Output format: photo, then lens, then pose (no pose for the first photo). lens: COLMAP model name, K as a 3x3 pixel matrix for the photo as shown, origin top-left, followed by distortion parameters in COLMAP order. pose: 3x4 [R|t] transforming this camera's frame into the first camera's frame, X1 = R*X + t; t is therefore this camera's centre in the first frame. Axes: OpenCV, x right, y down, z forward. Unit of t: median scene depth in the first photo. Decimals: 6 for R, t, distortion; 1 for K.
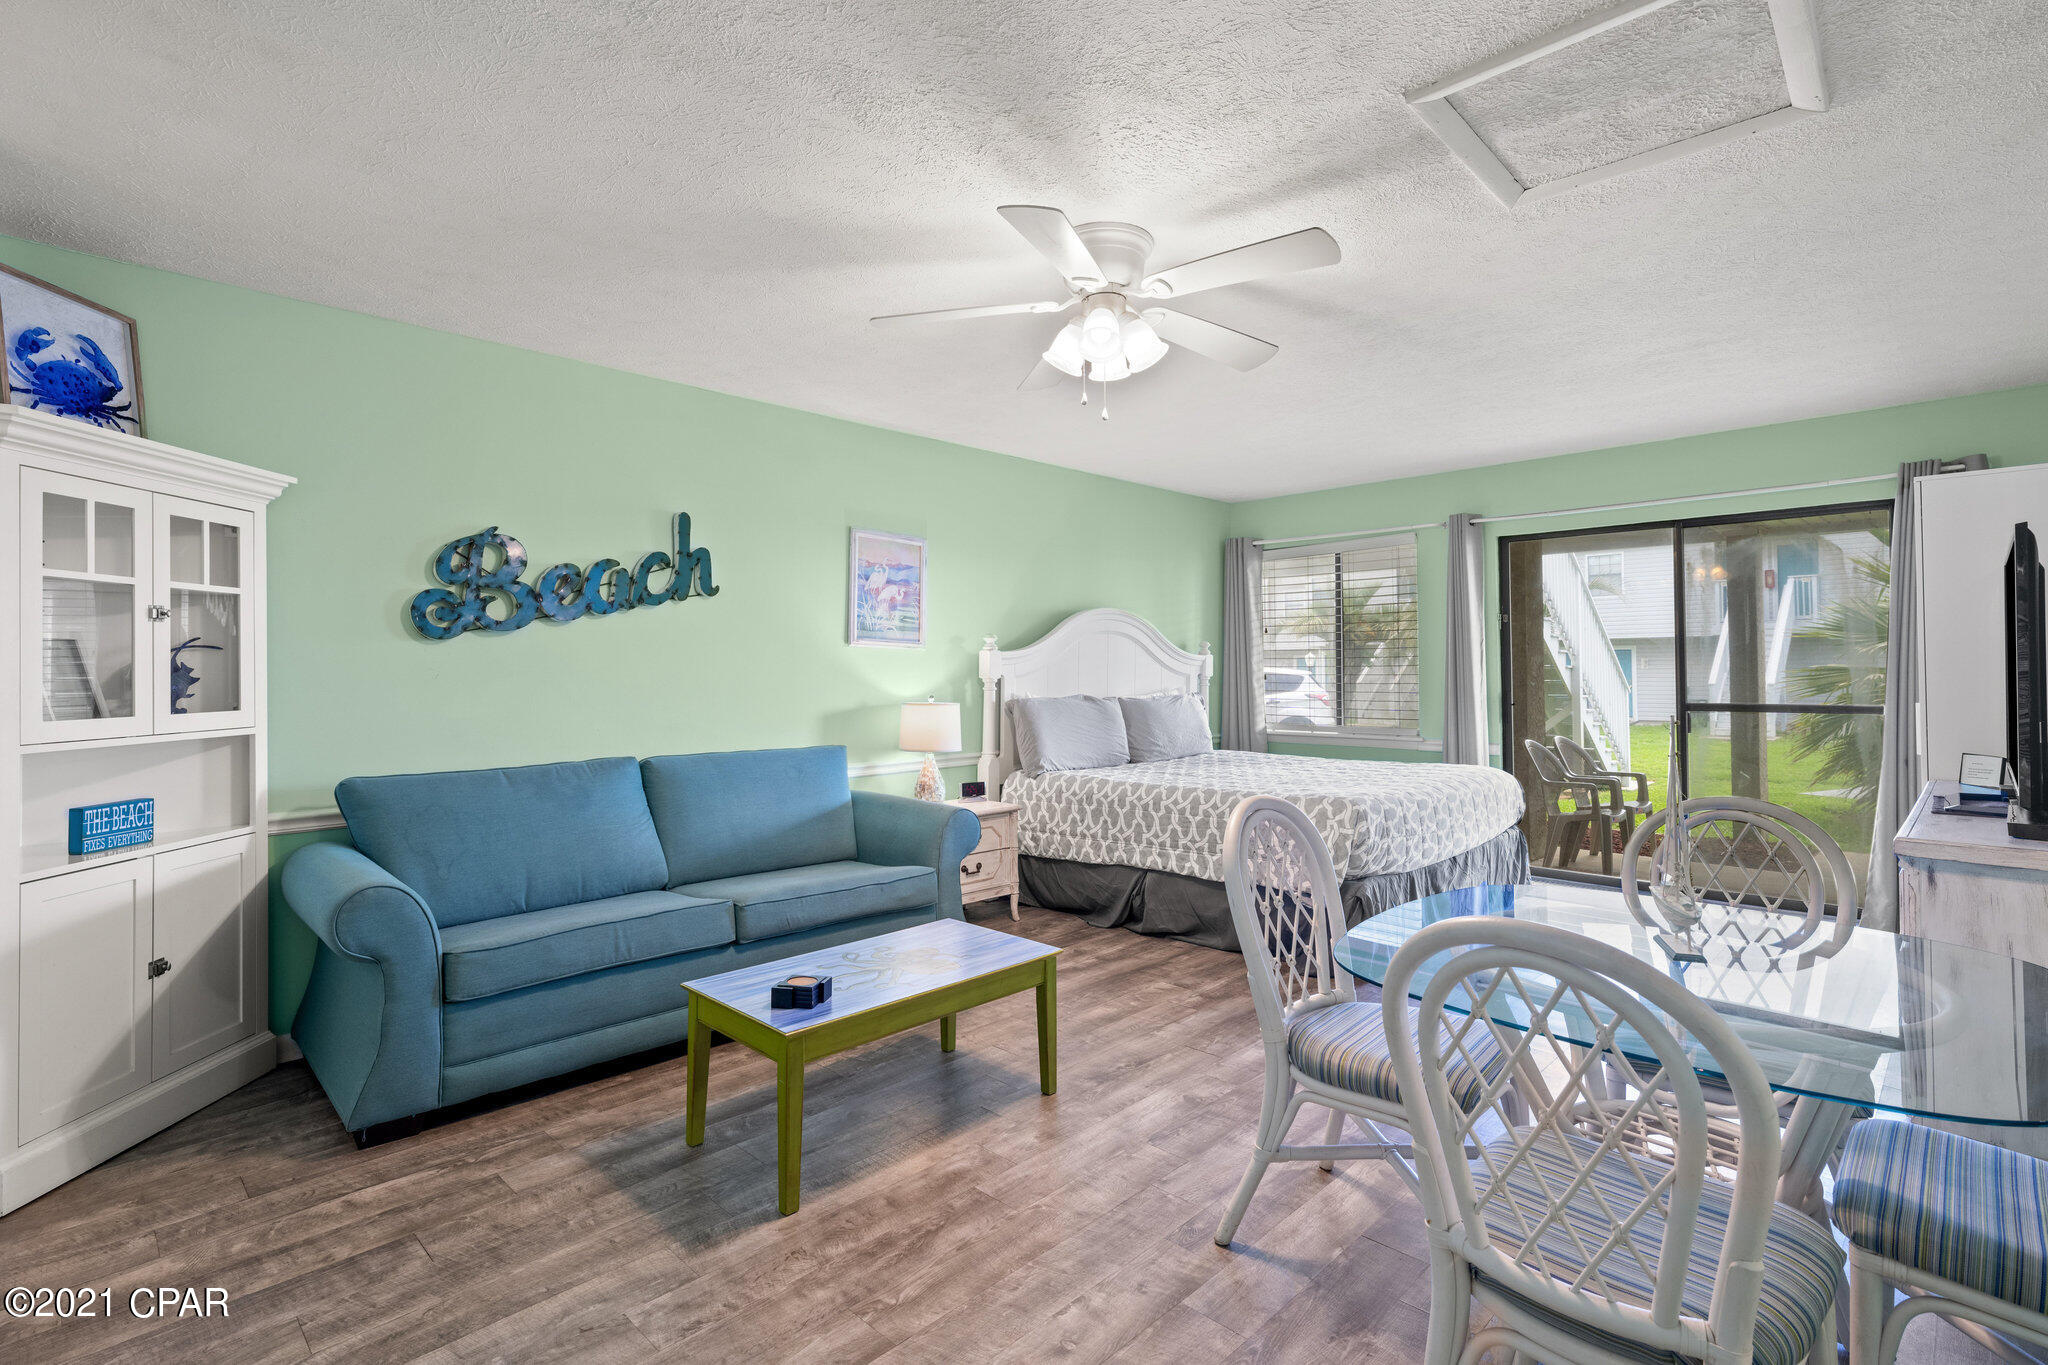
lens RADIAL K [[969.6, 0, 1028.7], [0, 969.6, 658.6], [0, 0, 1]] dist [-0.000827, -0.000153]
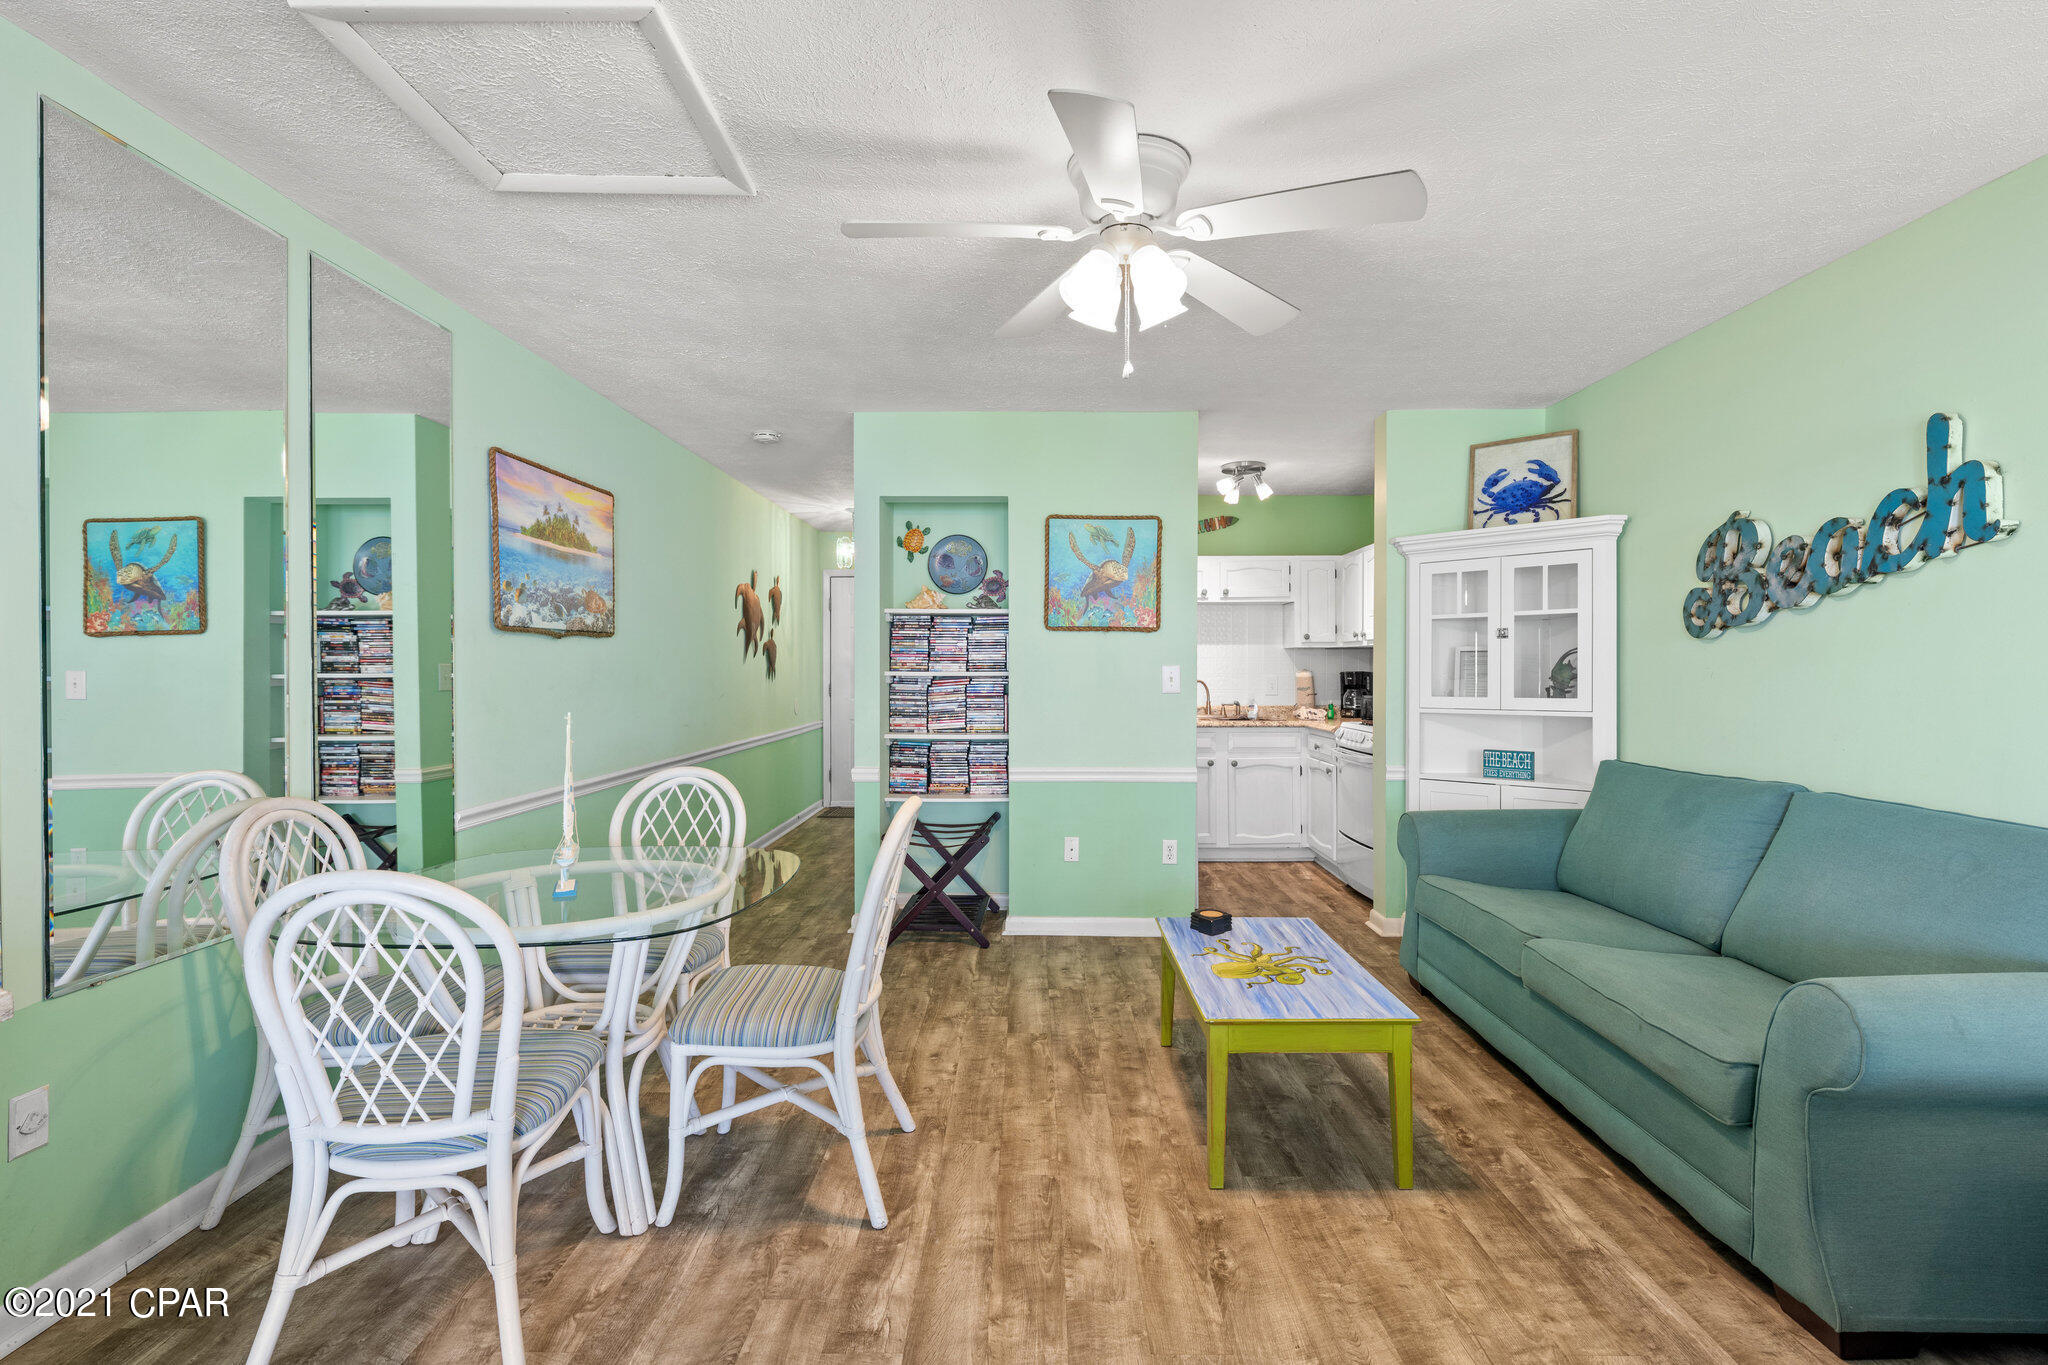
lens RADIAL K [[958.7, 0, 1025.1], [0, 958.7, 674.9], [0, 0, 1]] dist [-0.000219, -0.000457]
pose [[-0.721168, 0.010438, -0.692682, 0.495775], [0.015116, 0.999886, -0.000671, 0.007102], [0.692595, -0.010954, -0.721243, 1.050380]]
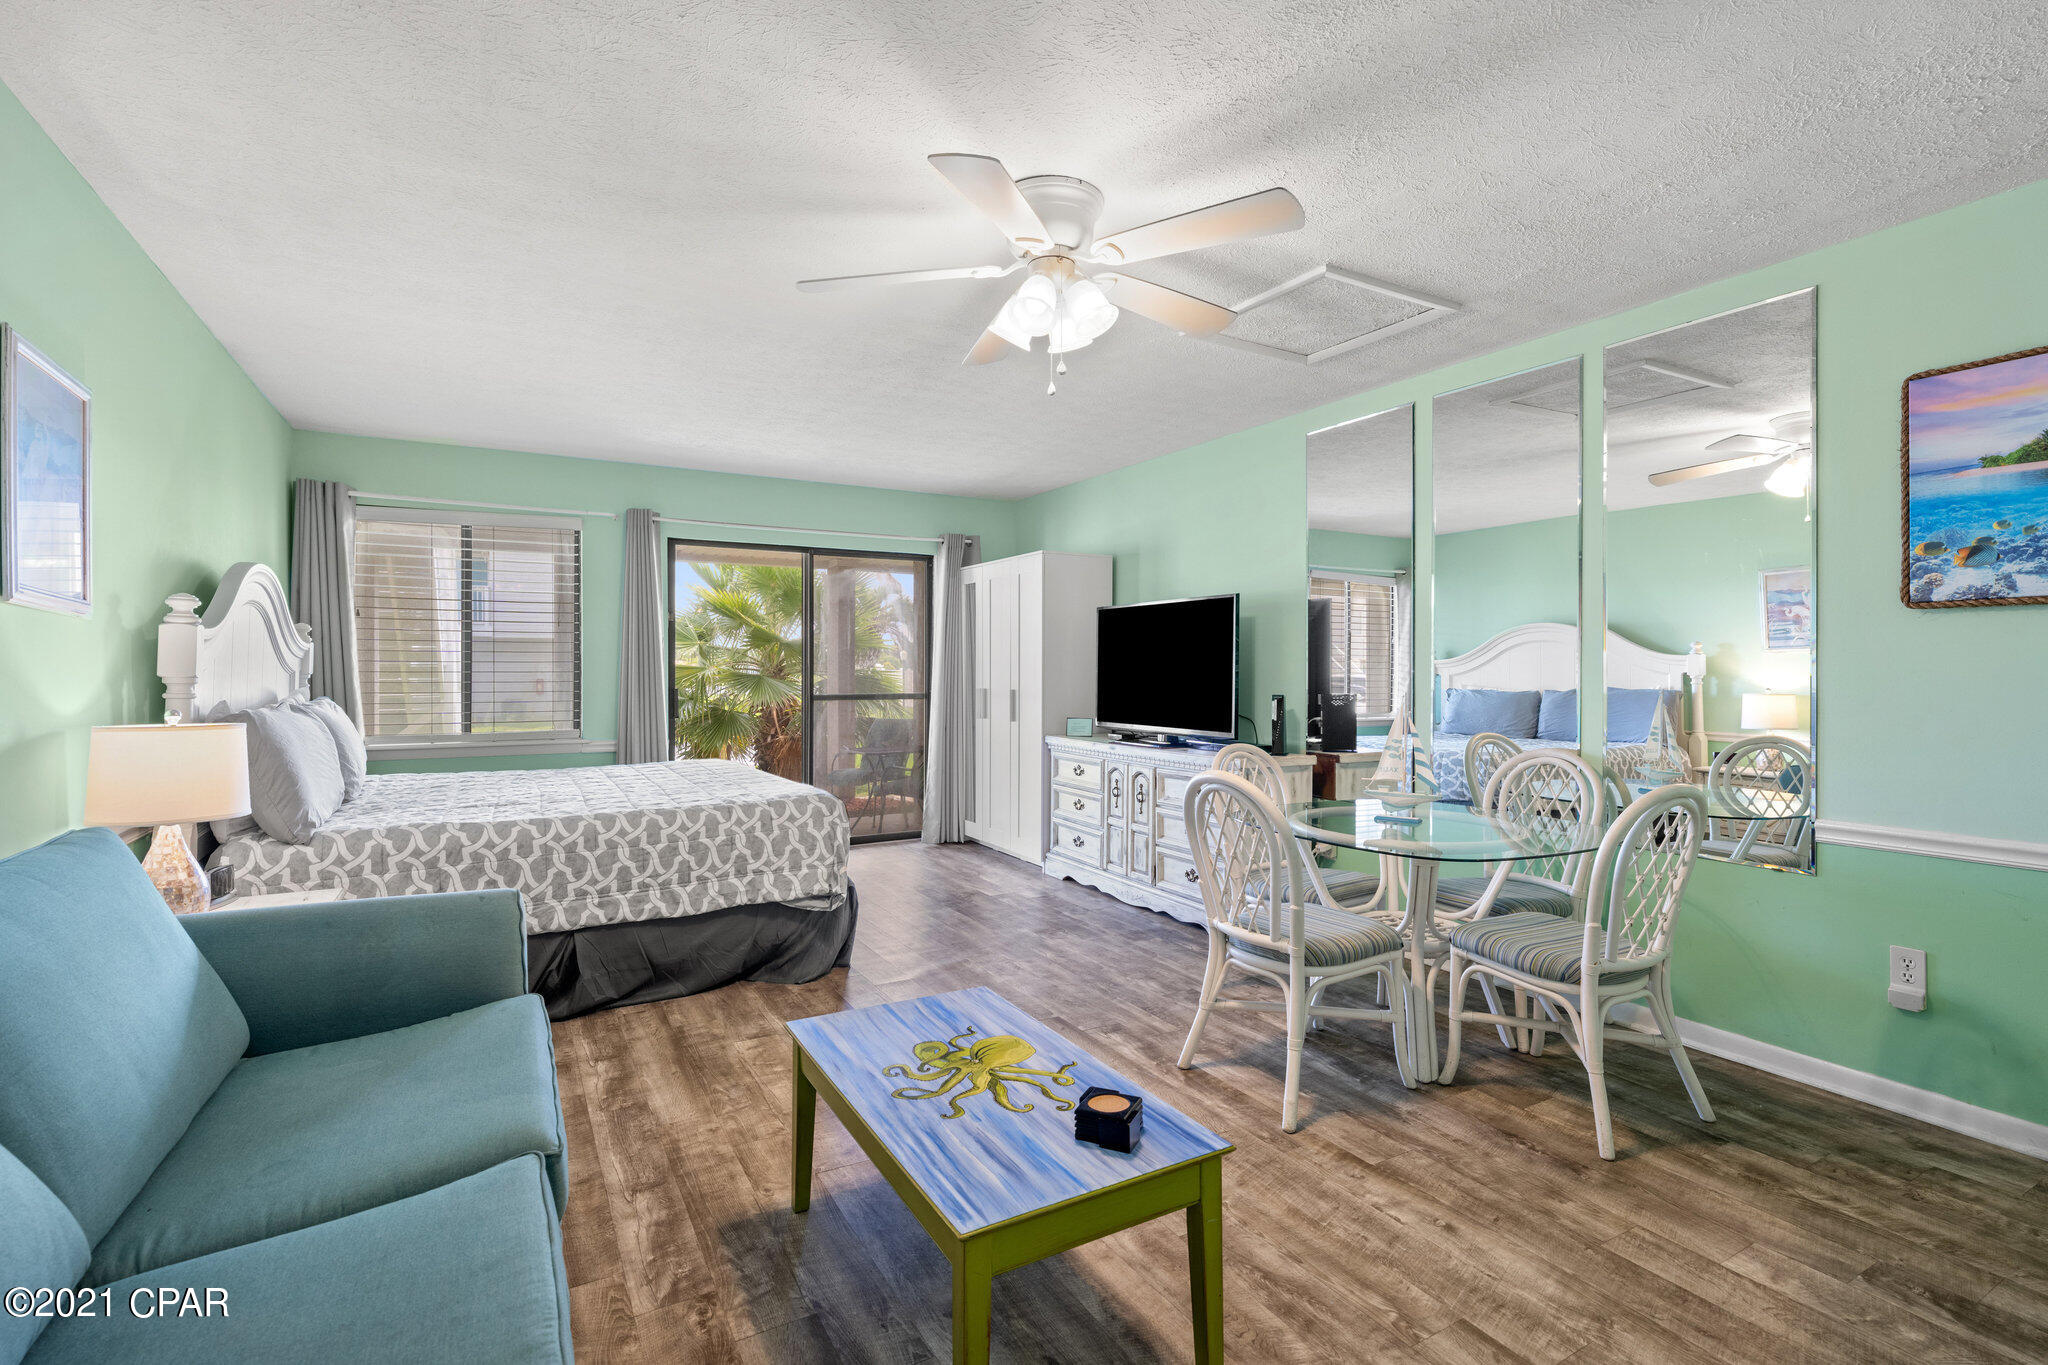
lens RADIAL K [[942.0, 0, 1031.8], [0, 942.0, 664.0], [0, 0, 1]] dist [0.002969, -0.000556]
pose [[0.268543, 0.009154, 0.963224, -0.546563], [-0.015881, 0.999861, -0.005075, 0.010863], [-0.963137, -0.013934, 0.268651, 0.523608]]
